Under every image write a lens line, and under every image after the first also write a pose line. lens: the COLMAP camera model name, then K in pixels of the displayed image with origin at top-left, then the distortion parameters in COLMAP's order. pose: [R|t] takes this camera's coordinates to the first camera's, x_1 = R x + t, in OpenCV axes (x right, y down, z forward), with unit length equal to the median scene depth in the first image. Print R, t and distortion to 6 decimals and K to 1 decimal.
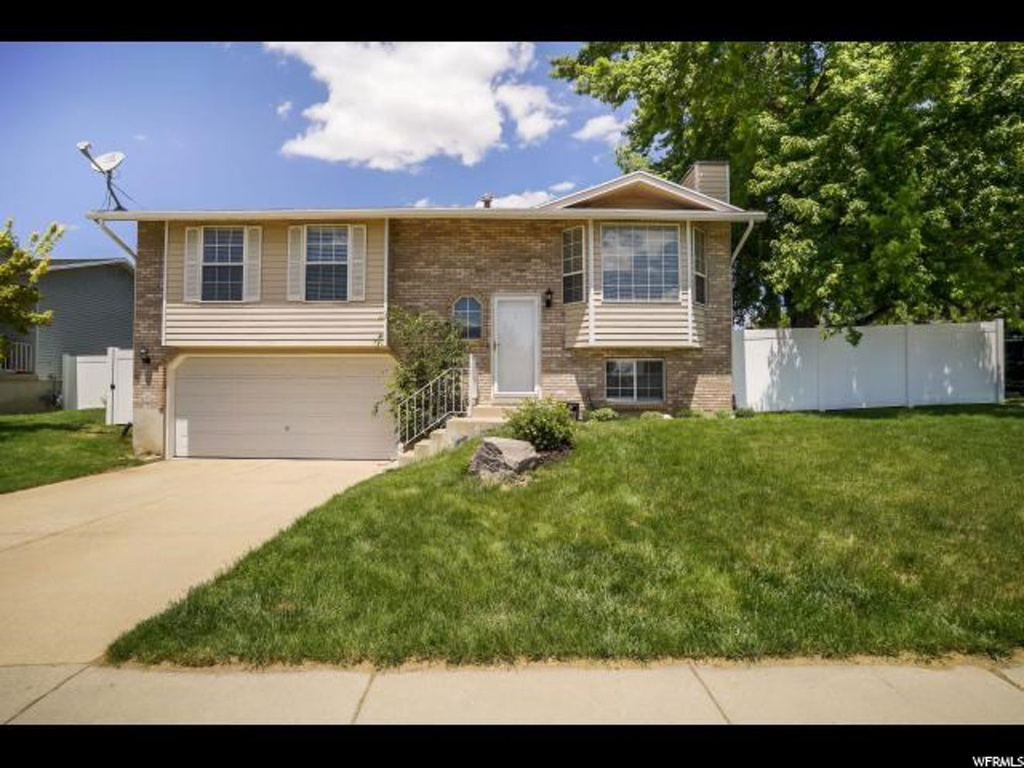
lens RADIAL K [[536.4, 0, 513.1], [0, 536.4, 385.5], [0, 0, 1]] dist [-0.059127, 0.016142]
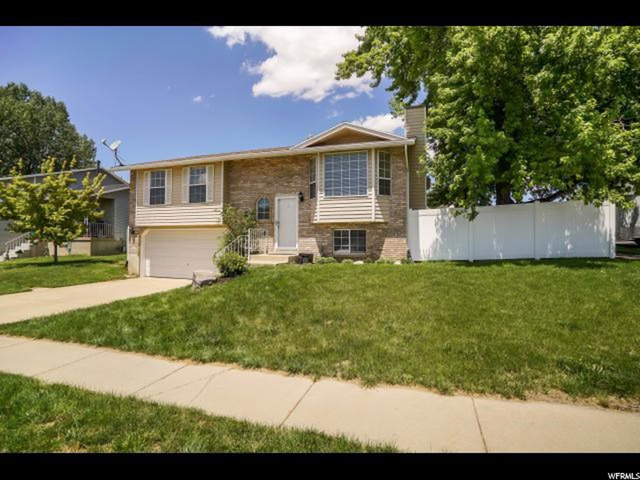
lens RADIAL K [[335.3, 0, 318.6], [0, 335.3, 236.1], [0, 0, 1]] dist [-0.059127, 0.016142]
pose [[0.947594, -0.005656, -0.319427, 0.495024], [0.002427, 0.999942, -0.010507, -0.015016], [0.319468, 0.009181, 0.947553, -0.071592]]
